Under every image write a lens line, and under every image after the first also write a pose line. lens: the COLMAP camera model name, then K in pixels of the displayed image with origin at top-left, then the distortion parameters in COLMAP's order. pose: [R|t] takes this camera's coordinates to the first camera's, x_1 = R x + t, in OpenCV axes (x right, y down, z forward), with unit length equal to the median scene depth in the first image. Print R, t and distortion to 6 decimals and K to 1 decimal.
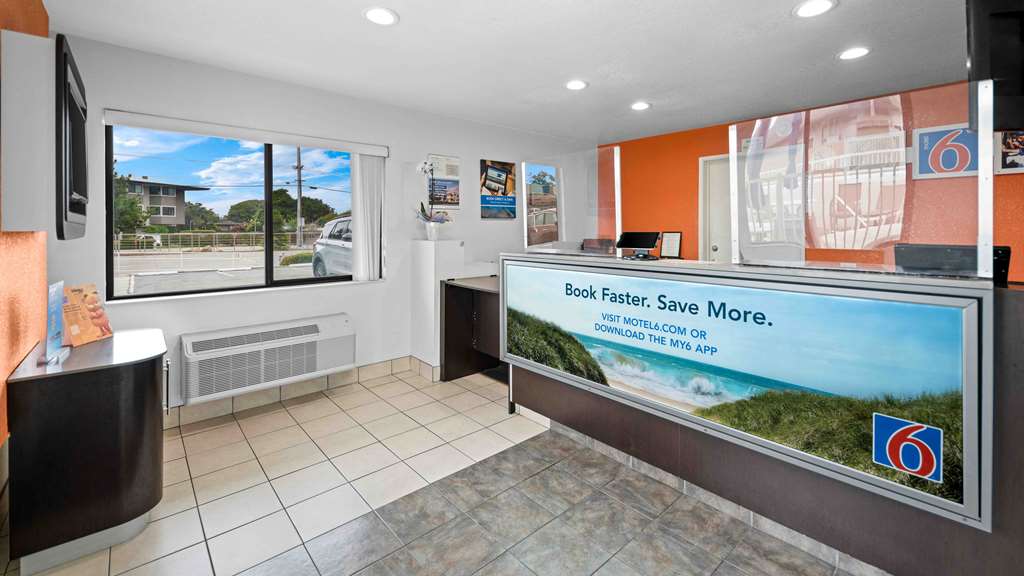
lens RADIAL K [[428.4, 0, 509.7], [0, 428.4, 229.4], [0, 0, 1]] dist [0.015466, -0.007231]
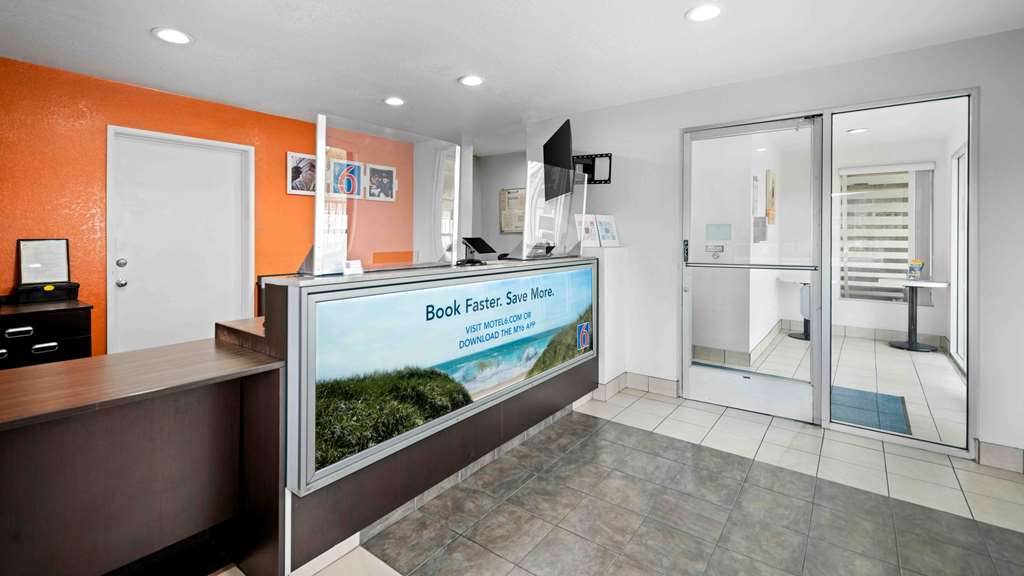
lens RADIAL K [[457.1, 0, 511.7], [0, 457.1, 231.8], [0, 0, 1]] dist [0.004172, 0.000386]
pose [[-0.209335, 0.008182, 0.977810, -0.808842], [-0.001454, 0.999961, -0.008679, 0.000997], [-0.977843, -0.003239, -0.209315, 1.184733]]
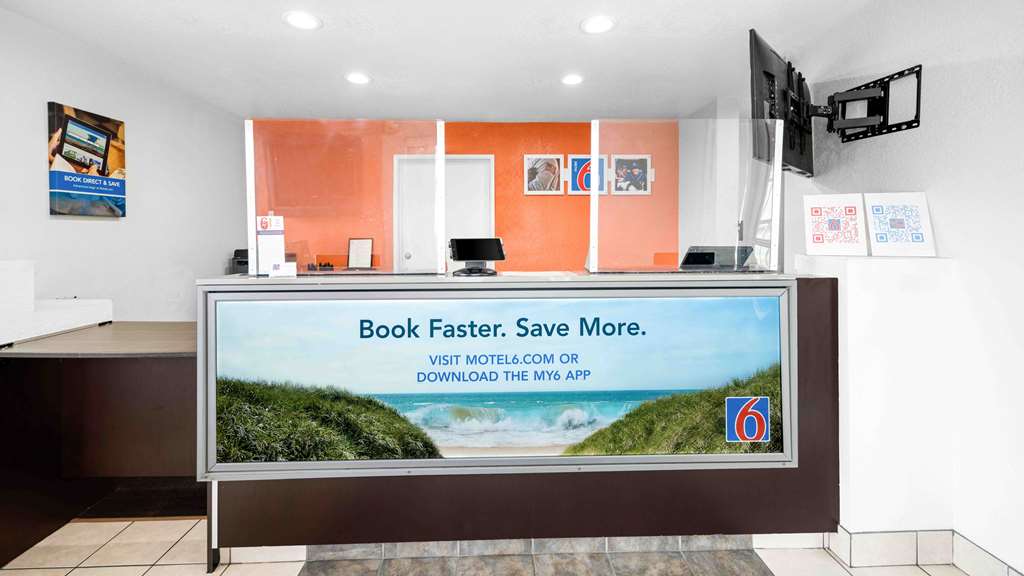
lens RADIAL K [[457.1, 0, 511.7], [0, 457.1, 231.8], [0, 0, 1]] dist [0.004172, 0.000386]
pose [[0.635670, 0.002547, 0.771957, -0.292288], [0.003588, 0.999974, -0.006254, -0.001110], [-0.771953, 0.006745, 0.635644, 0.452823]]
